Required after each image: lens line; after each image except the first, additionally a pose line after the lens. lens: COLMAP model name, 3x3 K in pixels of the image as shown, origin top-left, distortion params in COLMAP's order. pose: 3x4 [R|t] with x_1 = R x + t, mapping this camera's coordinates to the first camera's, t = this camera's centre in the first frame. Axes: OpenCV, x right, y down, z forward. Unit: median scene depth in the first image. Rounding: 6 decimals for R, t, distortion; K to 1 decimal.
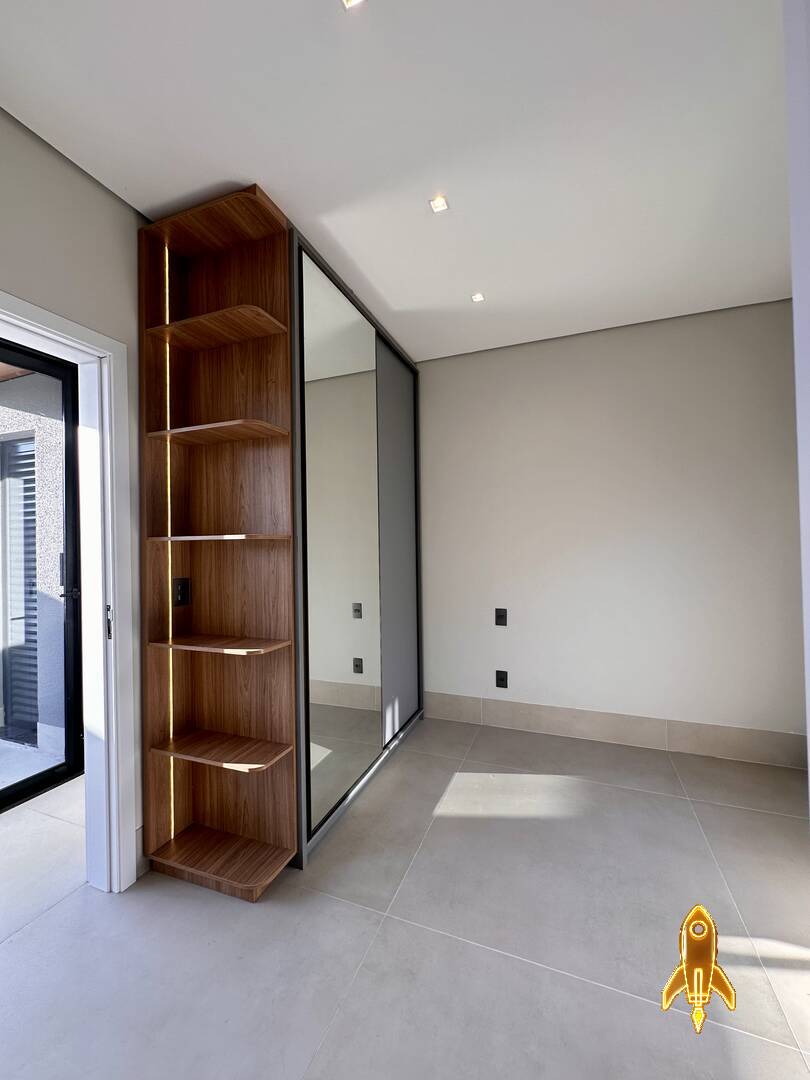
lens RADIAL K [[432.7, 0, 402.3], [0, 432.7, 542.0], [0, 0, 1]] dist [-0.003594, 0.000723]
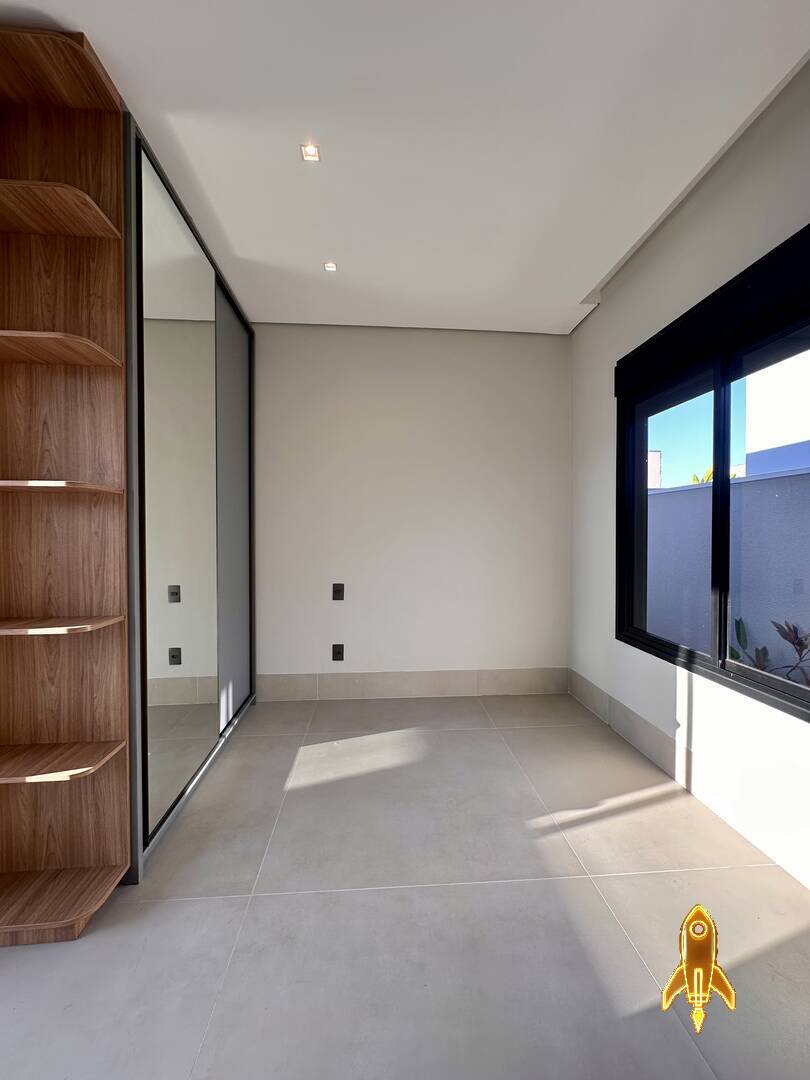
lens RADIAL K [[432.7, 0, 406.8], [0, 432.7, 540.0], [0, 0, 1]] dist [-0.003594, 0.000723]
pose [[0.902682, 0.008365, 0.430228, -0.119202], [-0.017021, 0.999723, 0.016275, 0.056894], [-0.429972, -0.022014, 0.902574, 0.019677]]
